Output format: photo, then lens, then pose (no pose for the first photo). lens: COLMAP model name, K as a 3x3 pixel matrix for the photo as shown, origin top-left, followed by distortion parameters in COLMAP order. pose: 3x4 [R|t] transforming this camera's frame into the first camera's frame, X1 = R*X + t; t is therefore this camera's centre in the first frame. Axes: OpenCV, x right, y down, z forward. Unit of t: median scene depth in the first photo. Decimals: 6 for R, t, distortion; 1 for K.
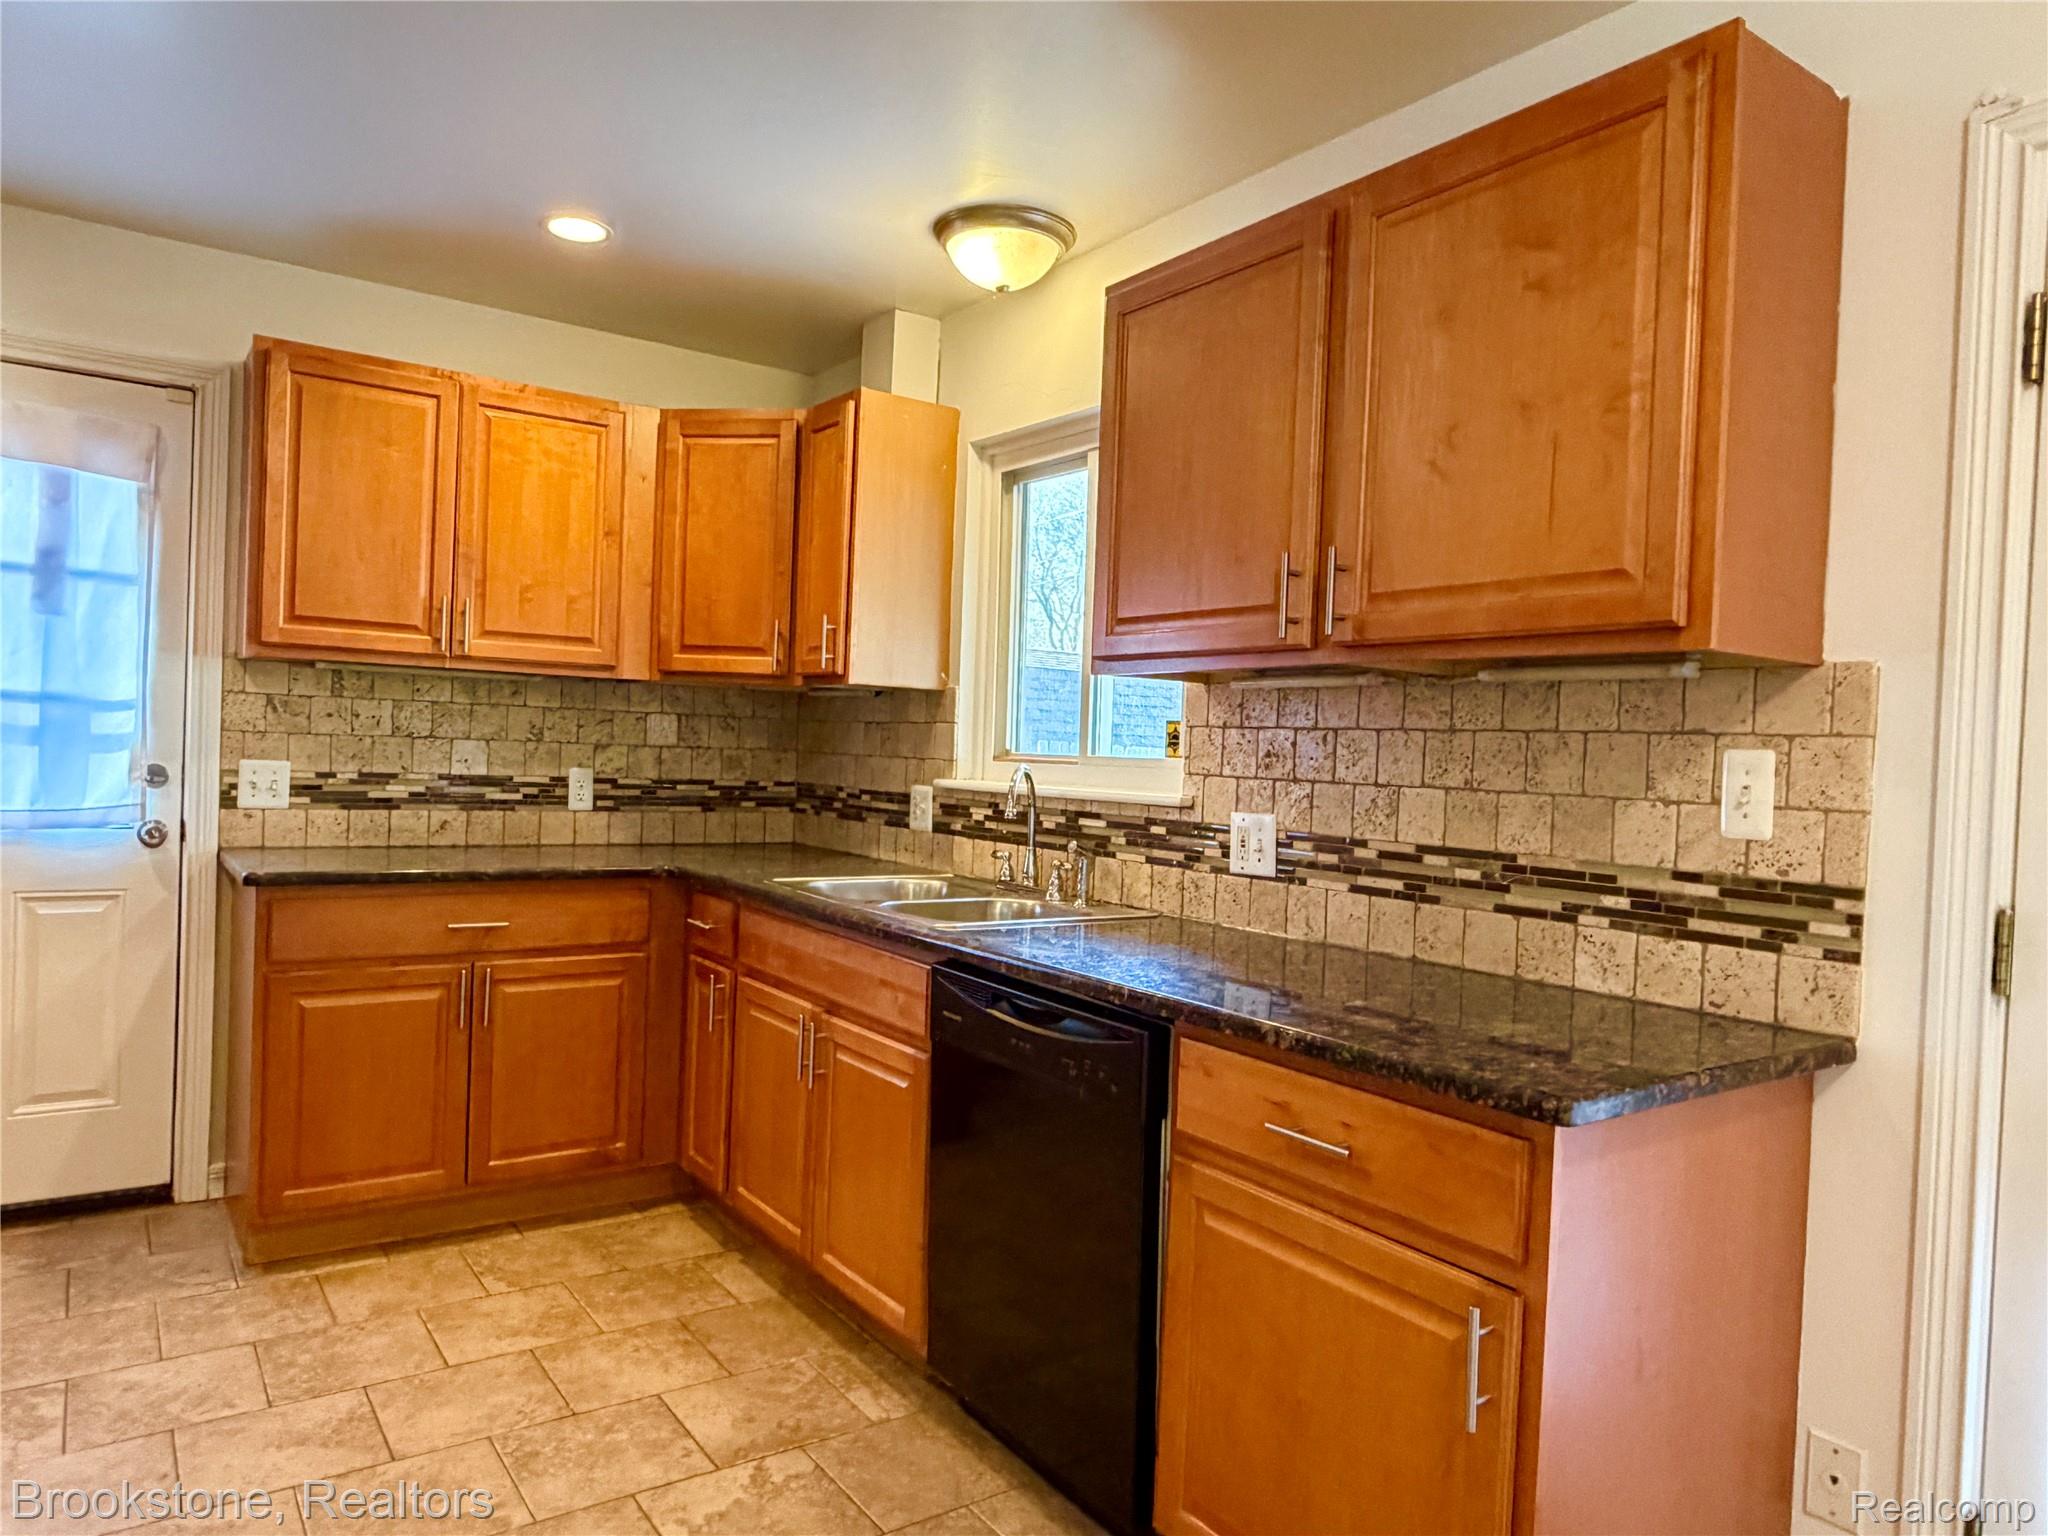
lens RADIAL K [[1335.4, 0, 1024.0], [0, 1335.4, 768.0], [0, 0, 1]] dist [0.000304, -0.003386]
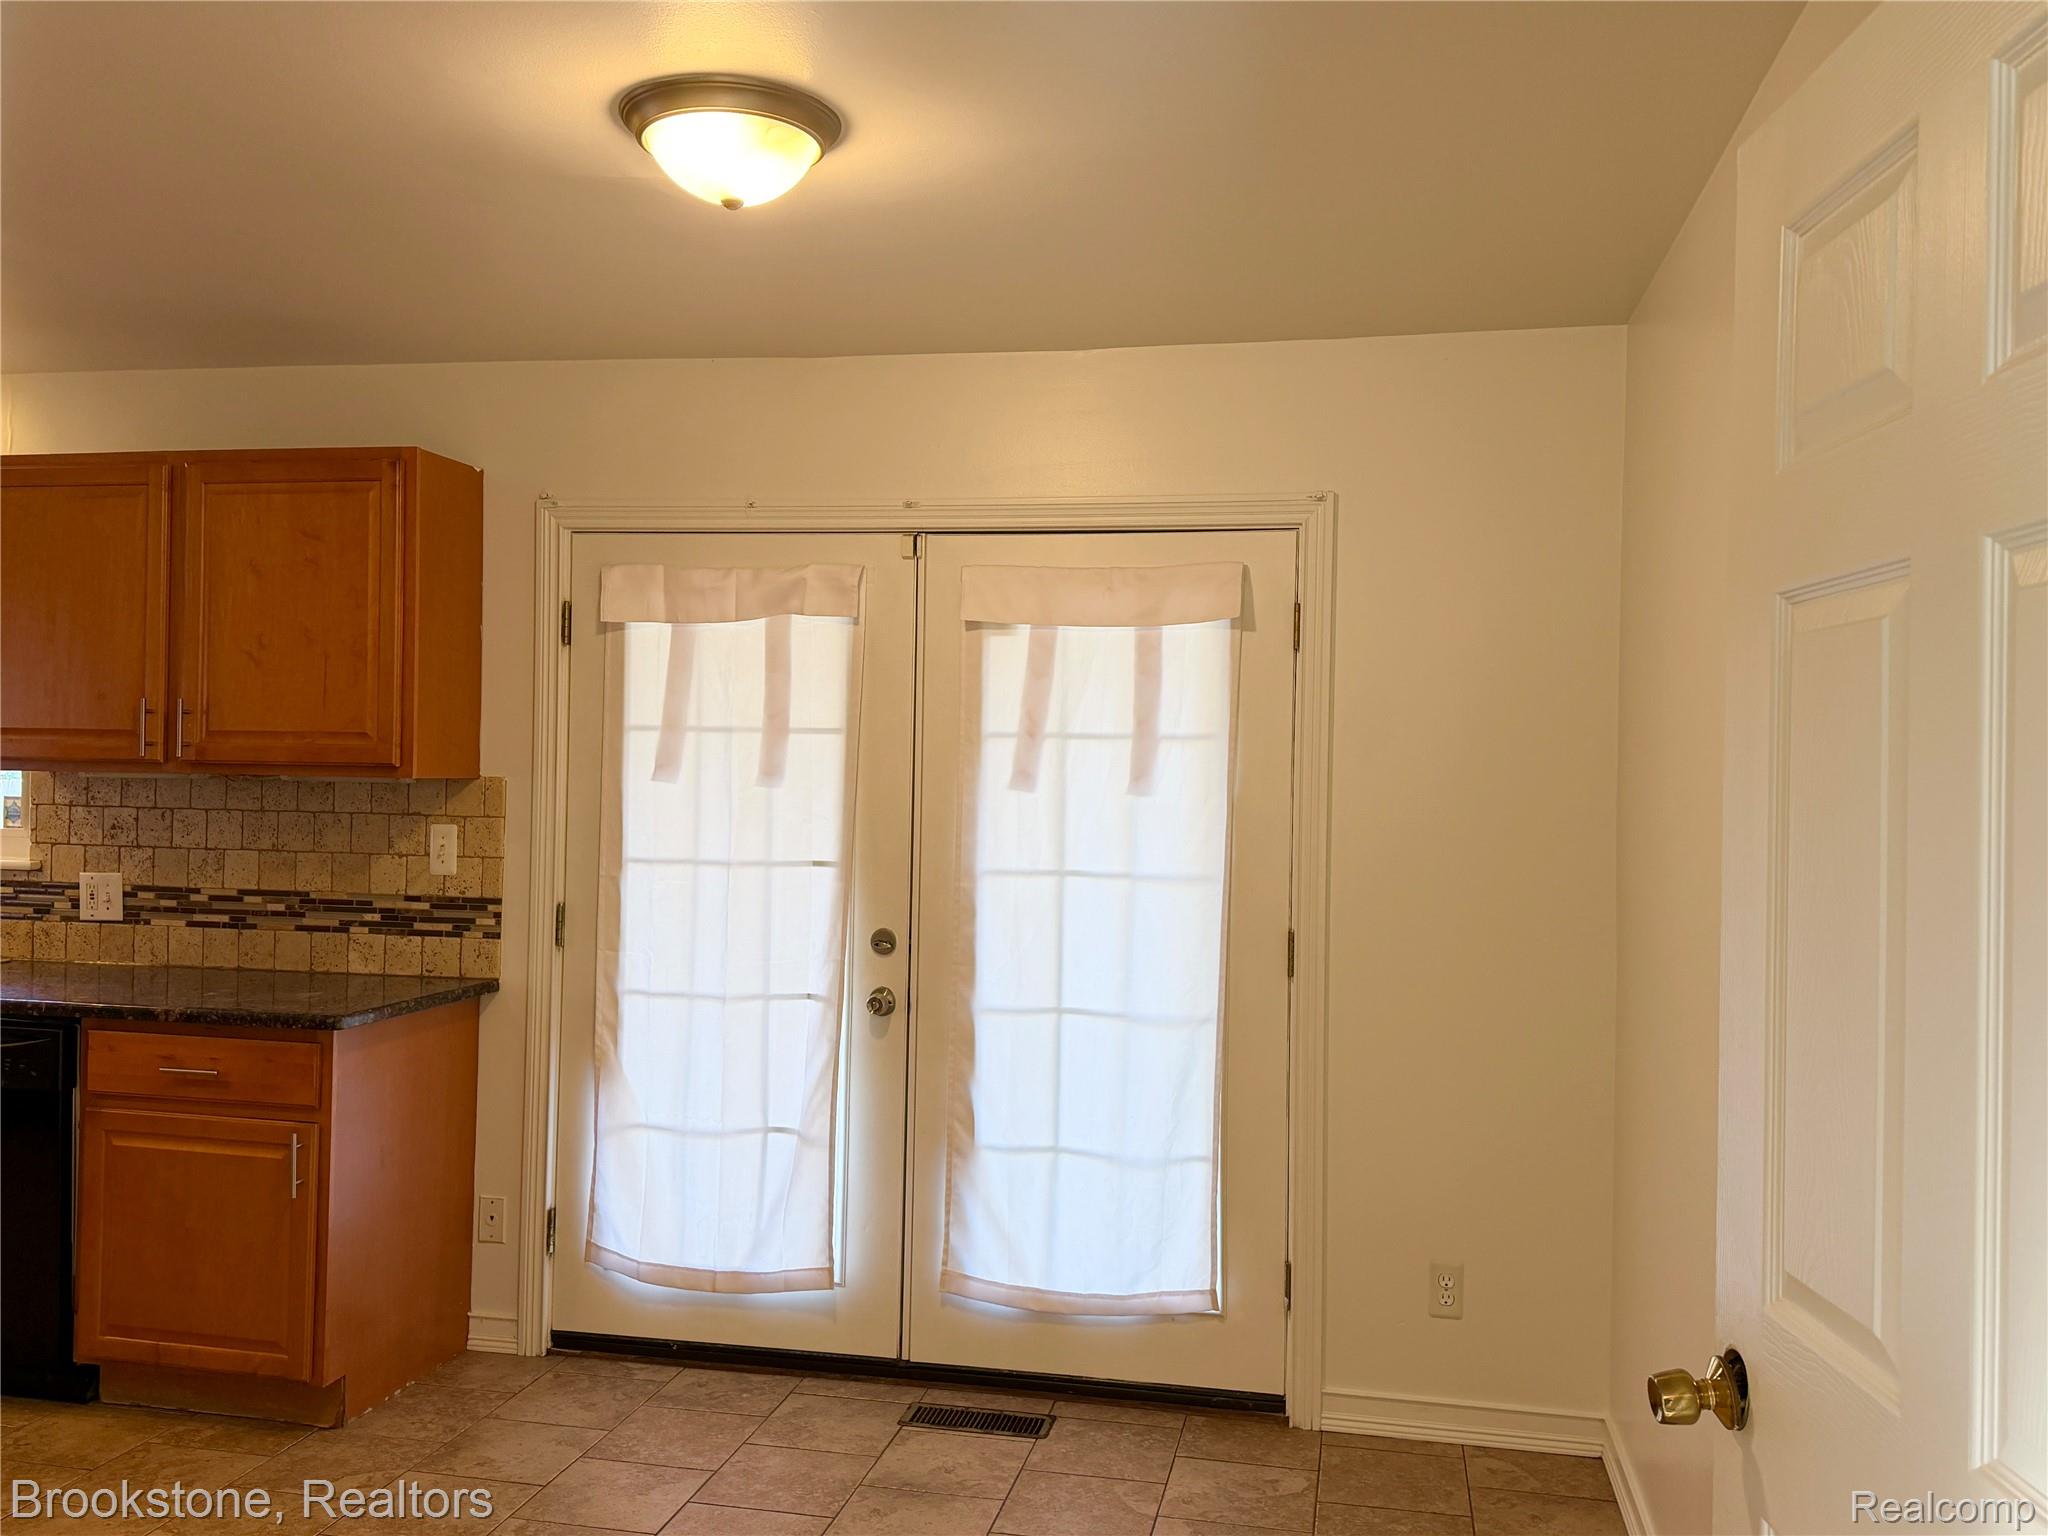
lens RADIAL K [[1719.9, 0, 1024.0], [0, 1719.9, 768.0], [0, 0, 1]] dist [0.115752, -0.230580]
pose [[0.733899, -0.025585, 0.678777, -0.417716], [0.019402, 0.999672, 0.016703, -0.103337], [-0.678981, 0.000911, 0.734155, -1.118320]]
